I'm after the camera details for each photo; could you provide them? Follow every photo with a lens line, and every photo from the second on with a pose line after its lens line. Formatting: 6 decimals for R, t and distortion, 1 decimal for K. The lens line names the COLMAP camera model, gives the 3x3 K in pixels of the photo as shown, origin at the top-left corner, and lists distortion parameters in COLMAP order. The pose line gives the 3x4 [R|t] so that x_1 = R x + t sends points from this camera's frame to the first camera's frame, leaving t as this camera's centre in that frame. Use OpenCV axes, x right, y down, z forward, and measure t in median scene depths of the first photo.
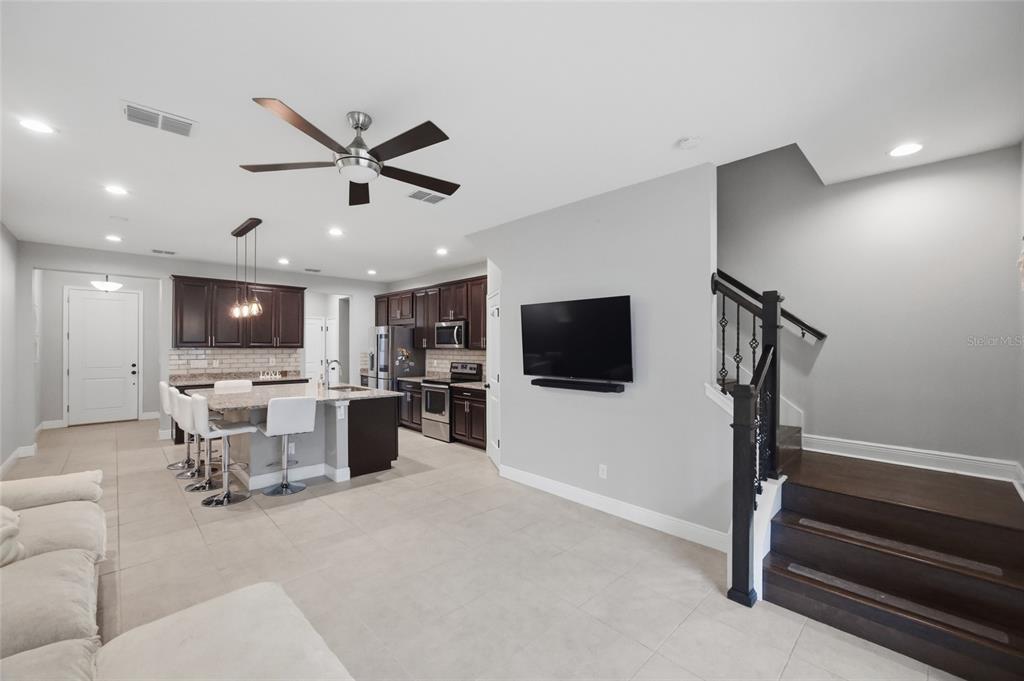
lens RADIAL K [[419.5, 0, 519.9], [0, 419.5, 349.1], [0, 0, 1]] dist [0.001509, 0.000458]
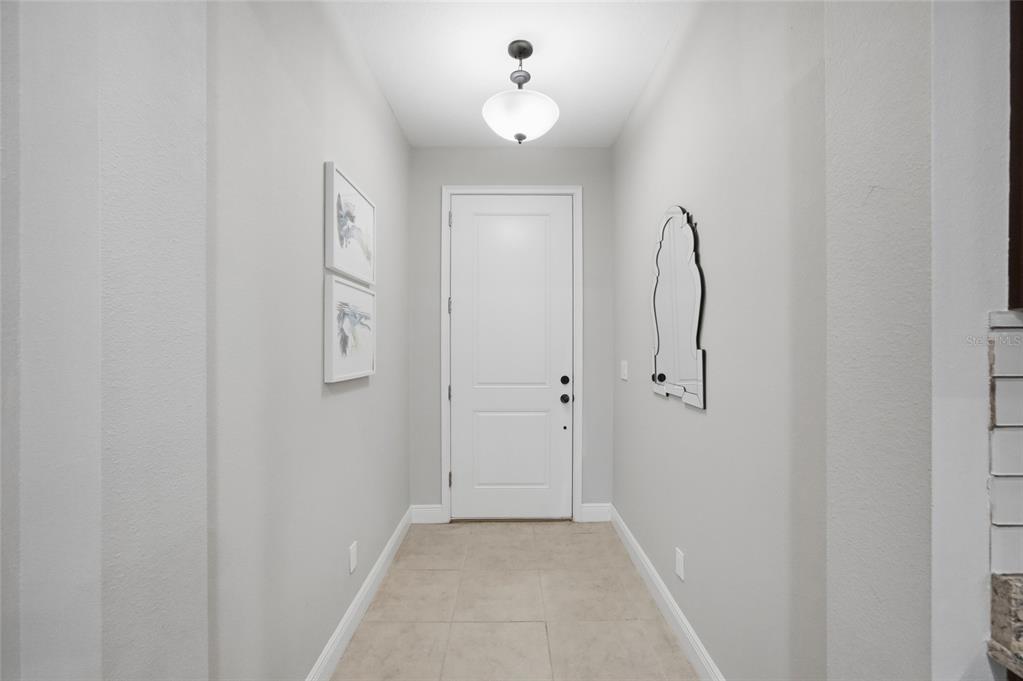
lens RADIAL K [[419.1, 0, 519.4], [0, 419.1, 349.1], [0, 0, 1]] dist [0.001509, 0.000458]
pose [[0.722969, 0.000608, -0.690881, -0.751275], [0.000115, 0.999999, 0.001000, 0.010837], [0.690881, -0.000802, 0.722968, 0.761881]]
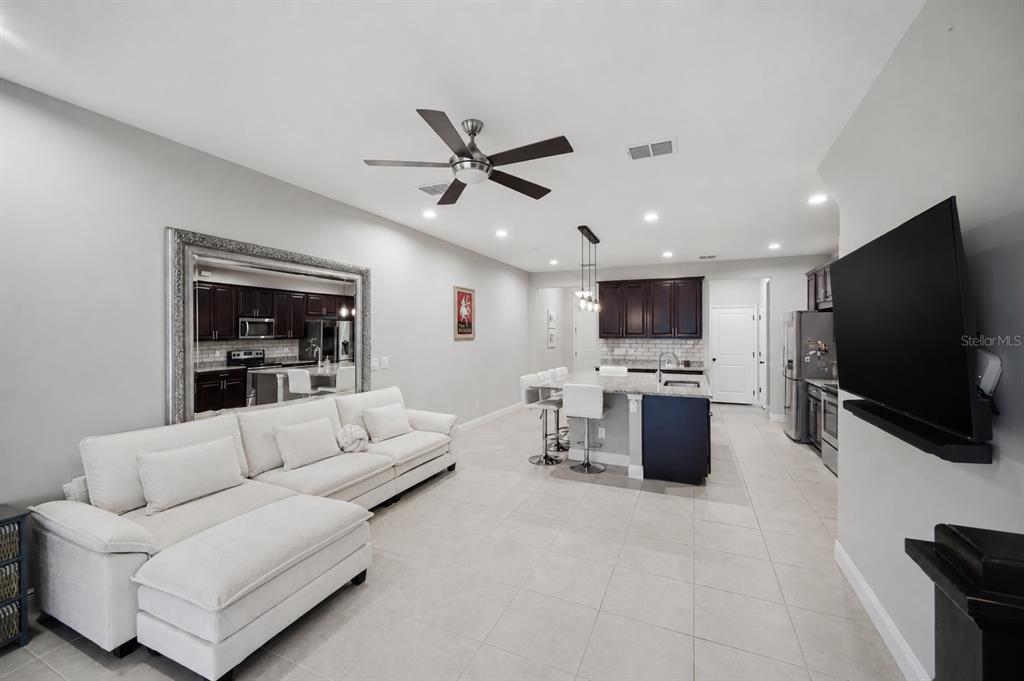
lens RADIAL K [[413.4, 0, 505.5], [0, 413.4, 337.6], [0, 0, 1]] dist [-0.002037, 0.000094]
pose [[0.351480, 0.002272, -0.936193, 0.225352], [-0.006038, 0.999982, 0.000160, -0.002387], [0.936176, 0.005596, 0.351487, 0.251360]]
